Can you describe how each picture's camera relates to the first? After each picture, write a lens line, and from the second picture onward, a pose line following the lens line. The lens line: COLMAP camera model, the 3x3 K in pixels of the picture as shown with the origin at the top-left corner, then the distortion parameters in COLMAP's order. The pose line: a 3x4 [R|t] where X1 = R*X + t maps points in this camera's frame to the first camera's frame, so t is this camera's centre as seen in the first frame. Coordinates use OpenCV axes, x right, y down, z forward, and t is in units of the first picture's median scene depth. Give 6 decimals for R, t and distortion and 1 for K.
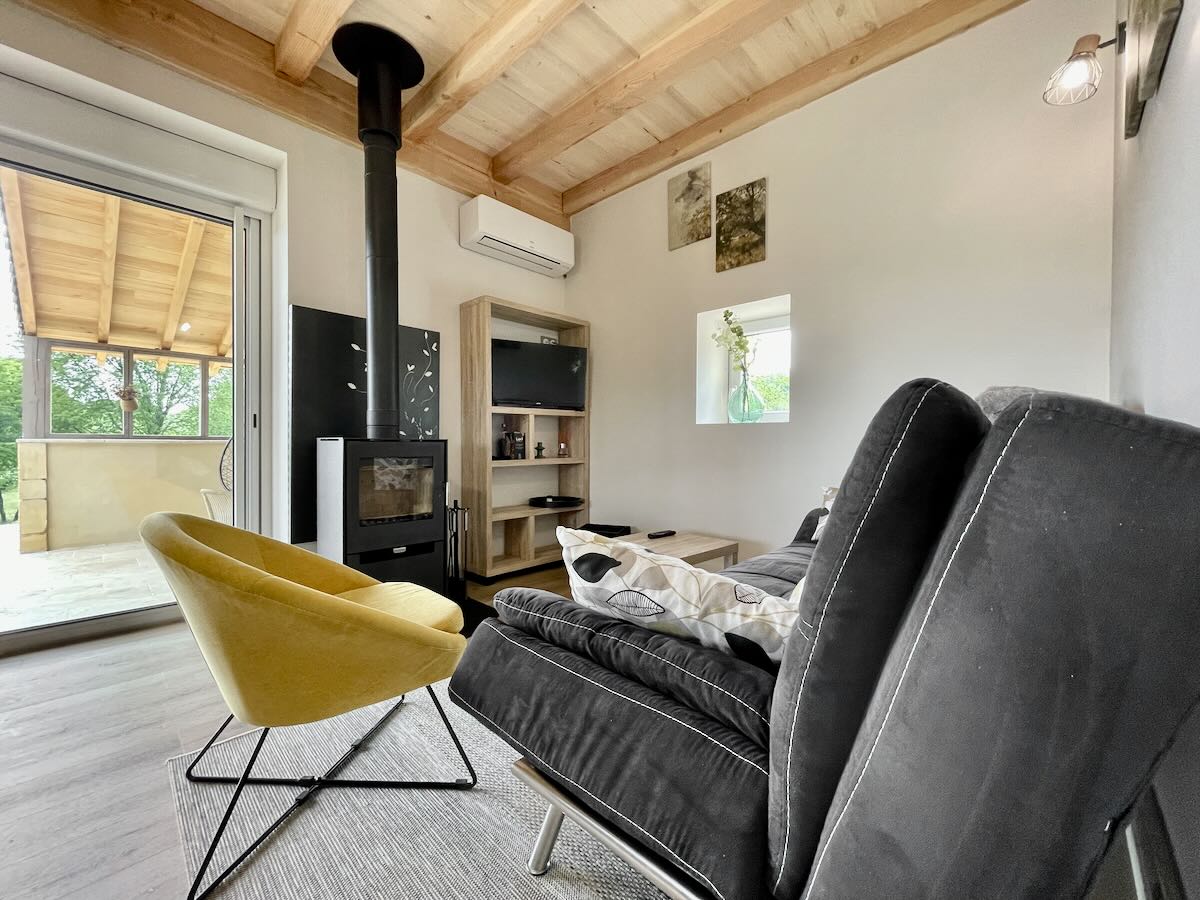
lens RADIAL K [[488.9, 0, 600.0], [0, 488.9, 450.0], [0, 0, 1]] dist [-0.001673, 0.000029]
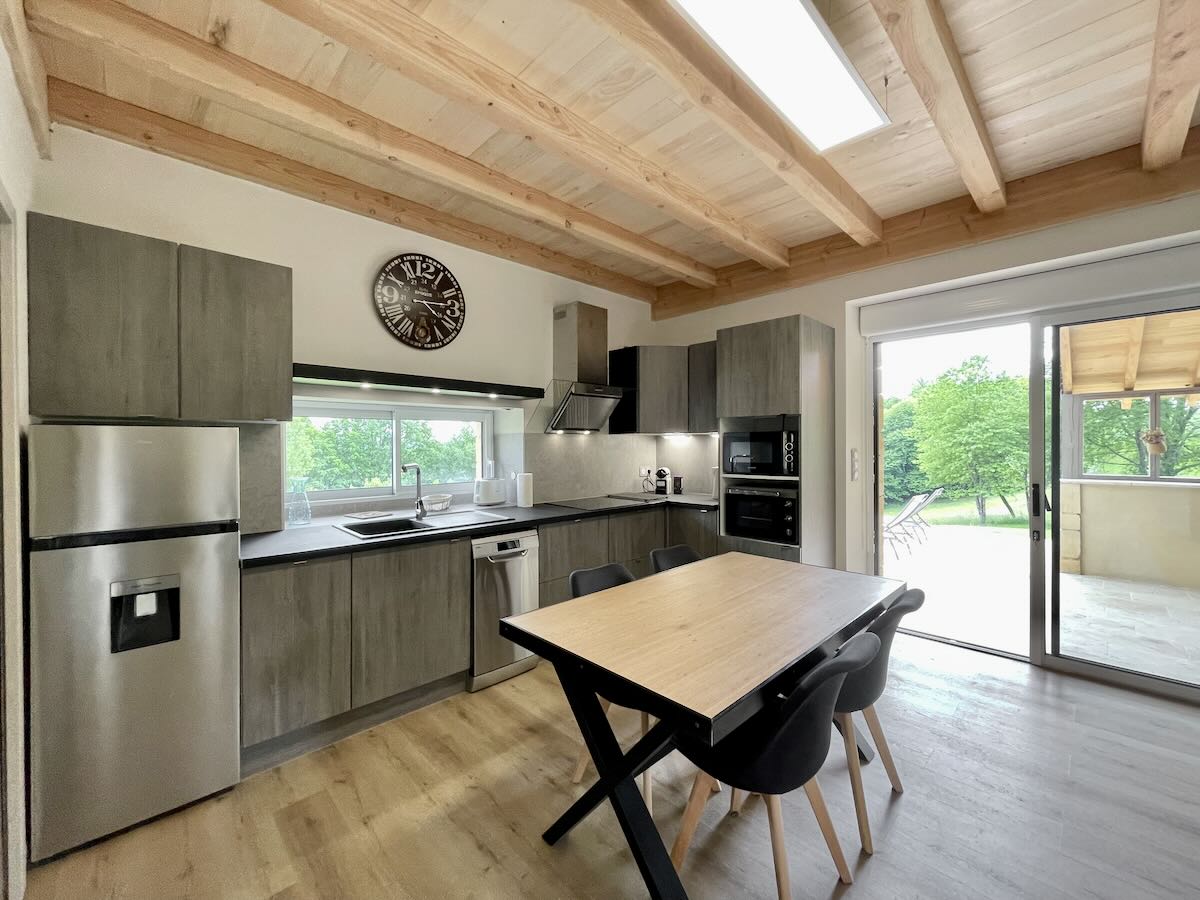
lens RADIAL K [[475.3, 0, 600.0], [0, 475.3, 450.0], [0, 0, 1]] dist [-0.000960, -0.000004]
pose [[-0.047259, 0.001507, -0.998882, 0.148961], [-0.009495, 0.999953, 0.001958, -0.144987], [0.998838, 0.009577, -0.047242, -0.209845]]
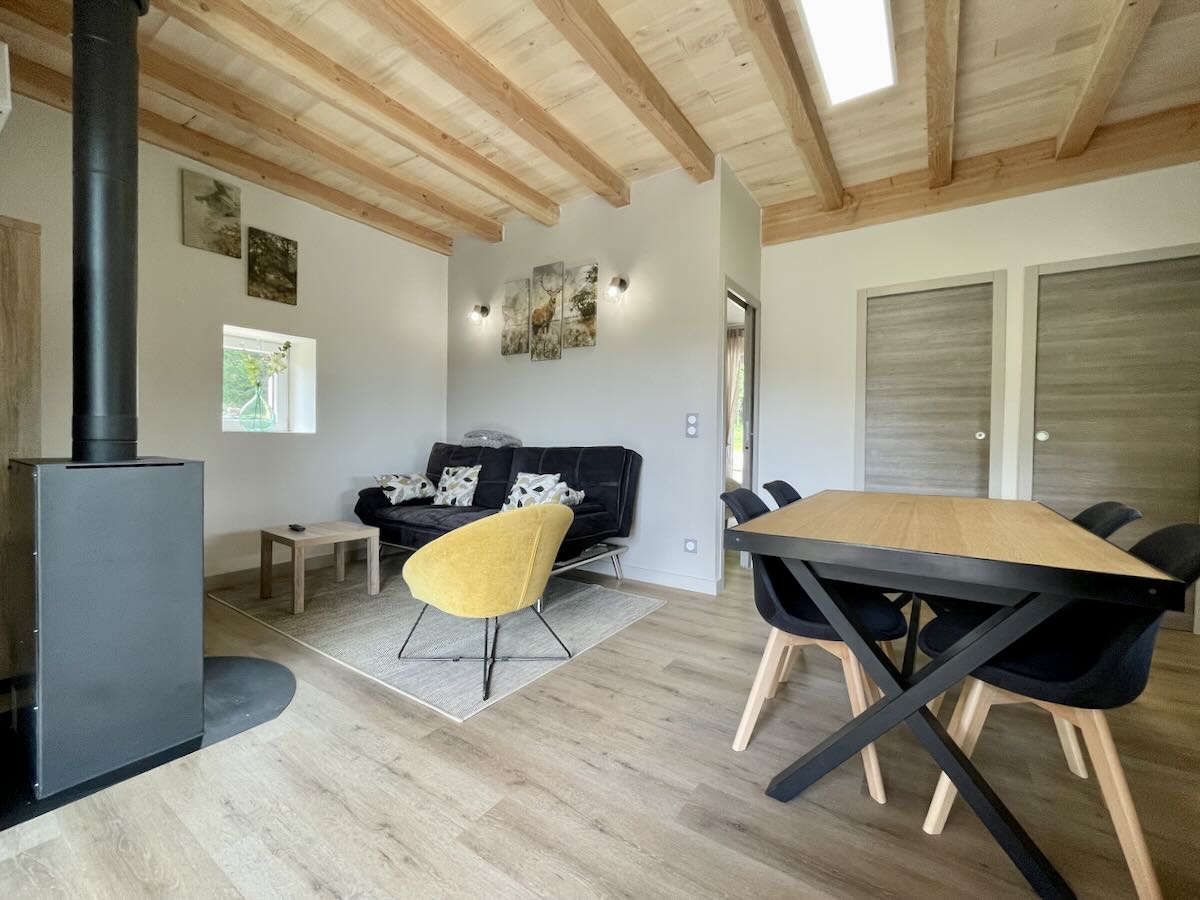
lens RADIAL K [[488.9, 0, 600.0], [0, 488.9, 450.0], [0, 0, 1]] dist [-0.001673, 0.000029]
pose [[-0.163537, -0.026399, 0.986184, -0.967886], [-0.004176, 0.999651, 0.026067, -0.041714], [-0.986528, 0.000145, -0.163590, 0.379801]]
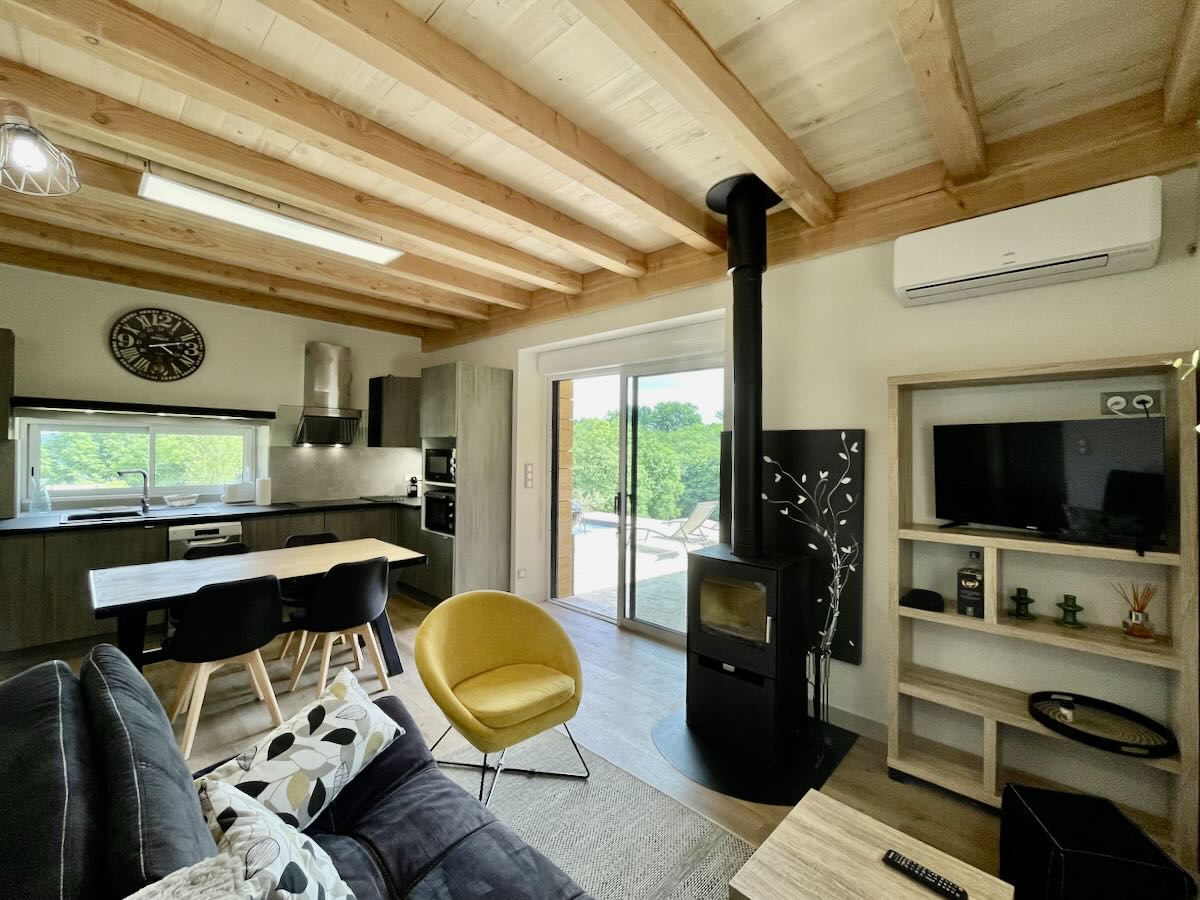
lens RADIAL K [[488.9, 0, 600.0], [0, 488.9, 450.0], [0, 0, 1]] dist [-0.001673, 0.000029]
pose [[-0.000182, -0.007821, -0.999969, 0.490990], [-0.028316, 0.999568, -0.007813, -0.186657], [0.999599, 0.028314, -0.000404, 0.560847]]
